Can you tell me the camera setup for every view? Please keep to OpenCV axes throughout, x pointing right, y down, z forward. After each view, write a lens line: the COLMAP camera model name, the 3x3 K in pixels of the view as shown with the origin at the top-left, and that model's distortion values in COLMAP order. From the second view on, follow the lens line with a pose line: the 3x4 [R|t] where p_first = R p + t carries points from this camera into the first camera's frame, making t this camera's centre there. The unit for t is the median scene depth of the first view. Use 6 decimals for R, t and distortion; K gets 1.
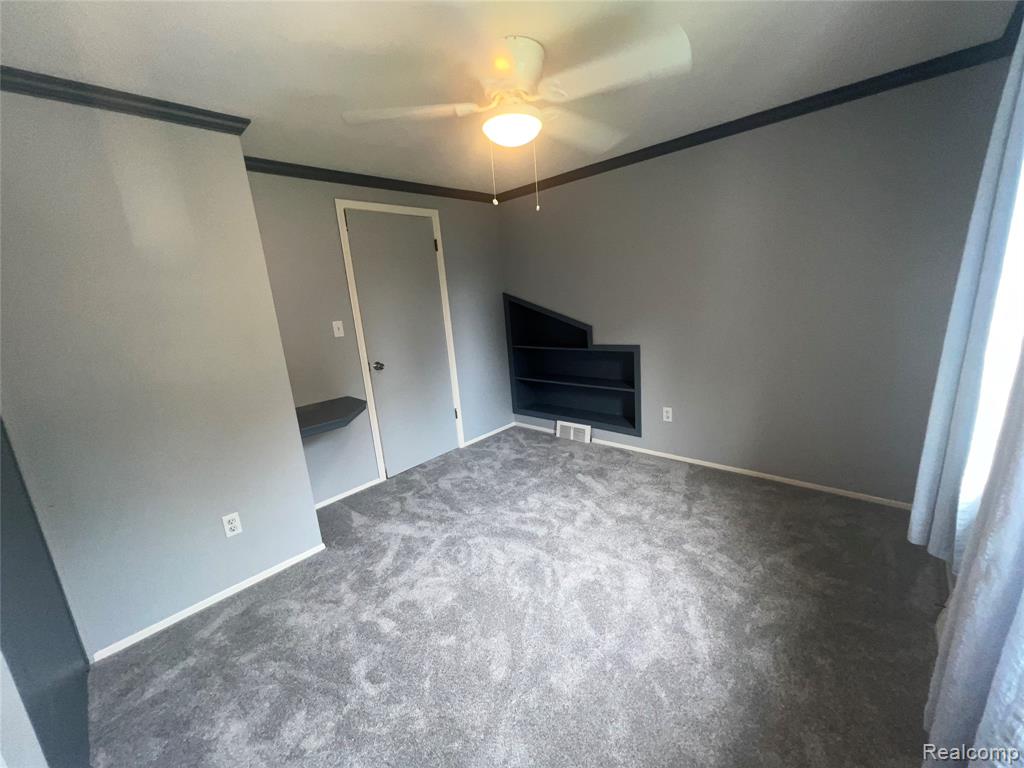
lens RADIAL K [[409.5, 0, 512.0], [0, 409.5, 384.0], [0, 0, 1]] dist [0.000345, -0.000029]
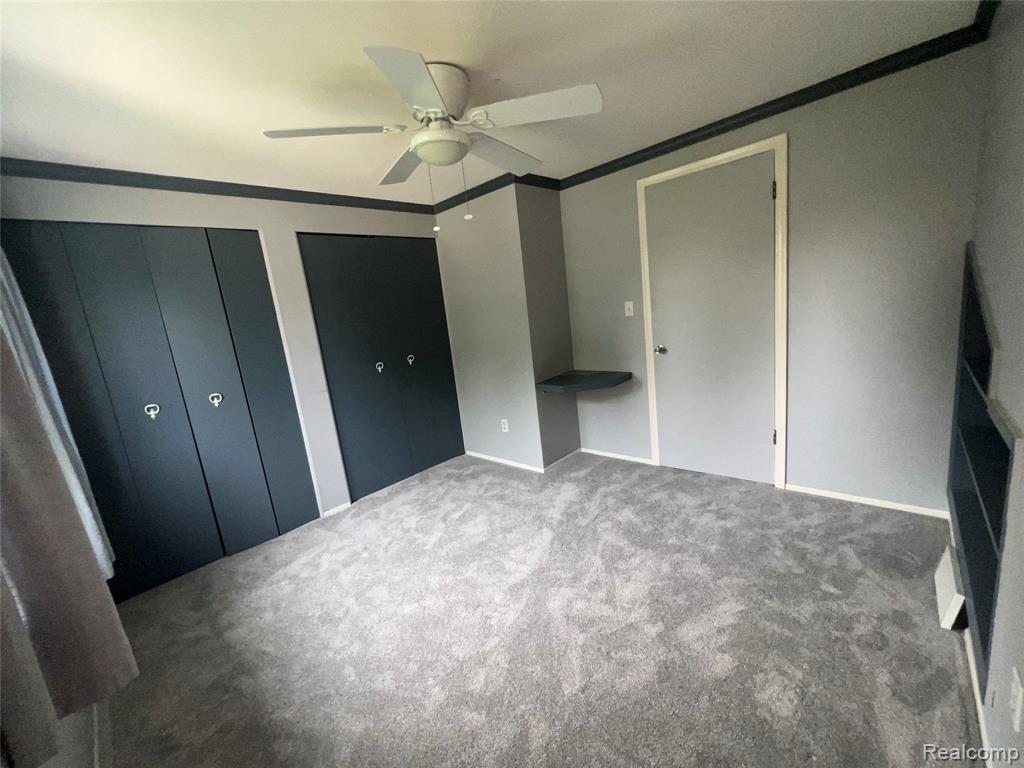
lens RADIAL K [[409.5, 0, 512.0], [0, 409.5, 384.0], [0, 0, 1]] dist [0.000345, -0.000029]
pose [[0.002161, 0.264715, -0.964324, 0.601264], [-0.098511, 0.959692, 0.263223, -0.181333], [0.995134, 0.094427, 0.028152, 0.627131]]
